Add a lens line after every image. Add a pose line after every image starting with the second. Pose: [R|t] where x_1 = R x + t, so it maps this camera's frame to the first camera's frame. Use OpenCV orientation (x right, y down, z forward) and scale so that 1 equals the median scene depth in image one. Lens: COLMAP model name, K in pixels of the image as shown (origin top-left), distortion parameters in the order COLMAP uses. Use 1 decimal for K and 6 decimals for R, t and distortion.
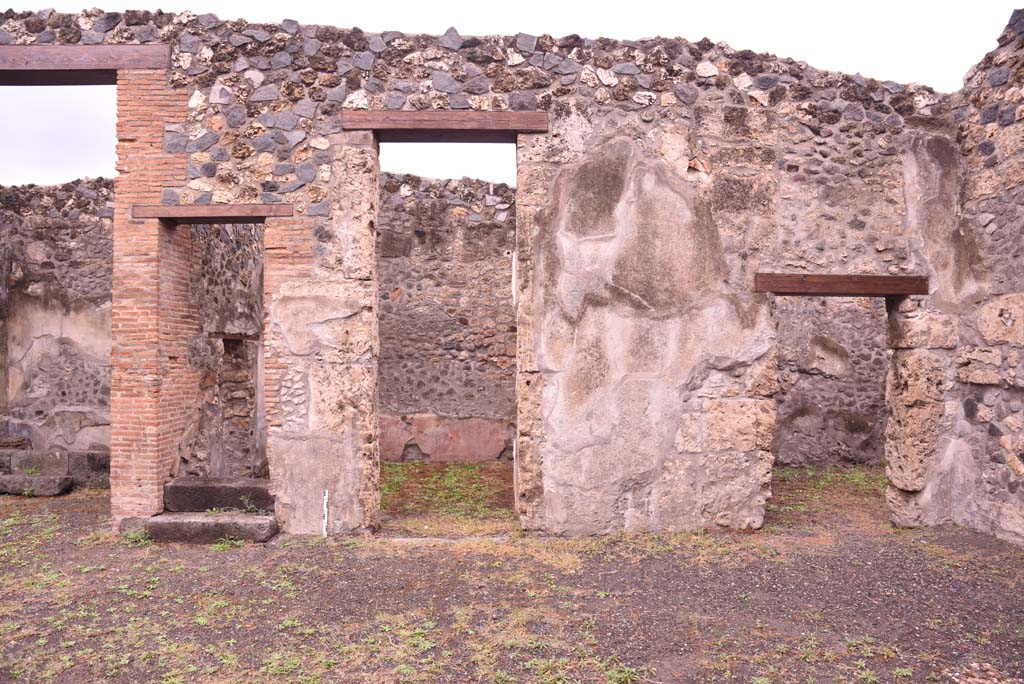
lens RADIAL K [[695.1, 0, 510.1], [0, 695.1, 351.9], [0, 0, 1]] dist [-0.133070, 0.091456]
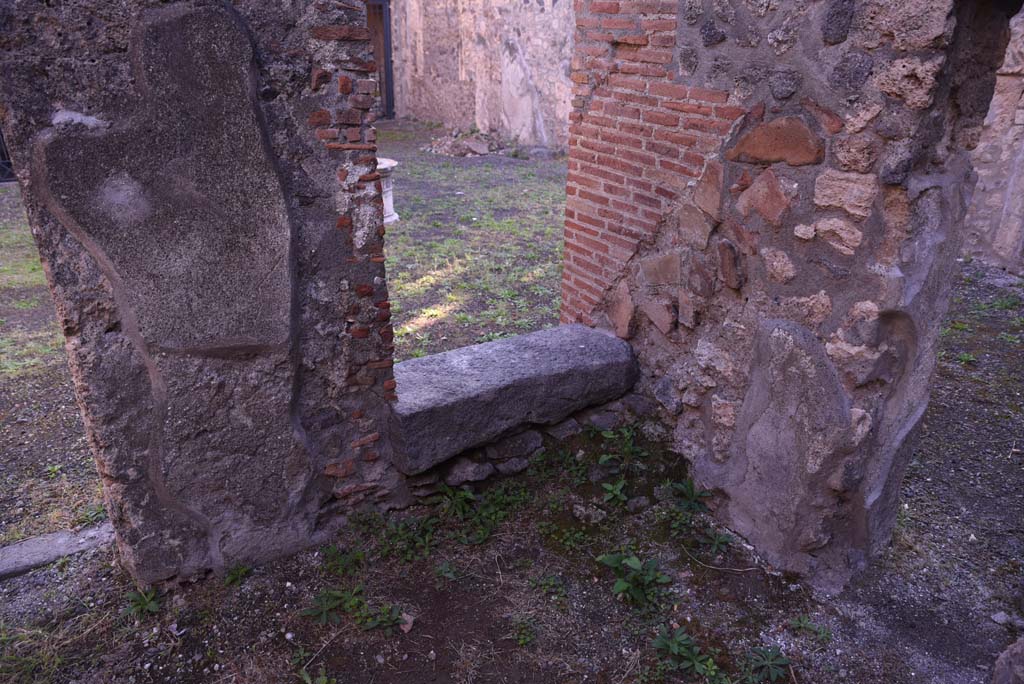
lens RADIAL K [[695.1, 0, 509.3], [0, 695.1, 353.6], [0, 0, 1]] dist [-0.133070, 0.091456]
pose [[-0.875617, 0.188456, -0.444723, -0.238826], [-0.013687, 0.910691, 0.412862, 0.010591], [0.482812, 0.367596, -0.794837, 1.379854]]
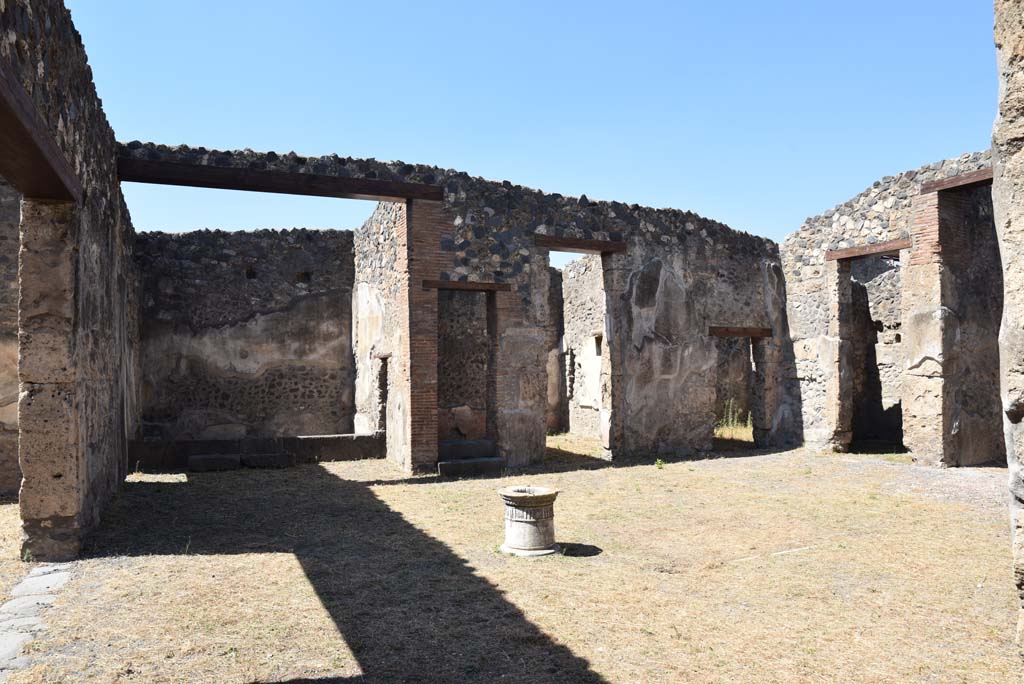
lens RADIAL K [[695.1, 0, 505.1], [0, 695.1, 347.6], [0, 0, 1]] dist [-0.133070, 0.091456]
pose [[0.916587, 0.004593, 0.399809, -1.044376], [0.004787, 0.999736, -0.022459, -0.006596], [-0.399807, 0.022500, 0.916323, -0.668763]]
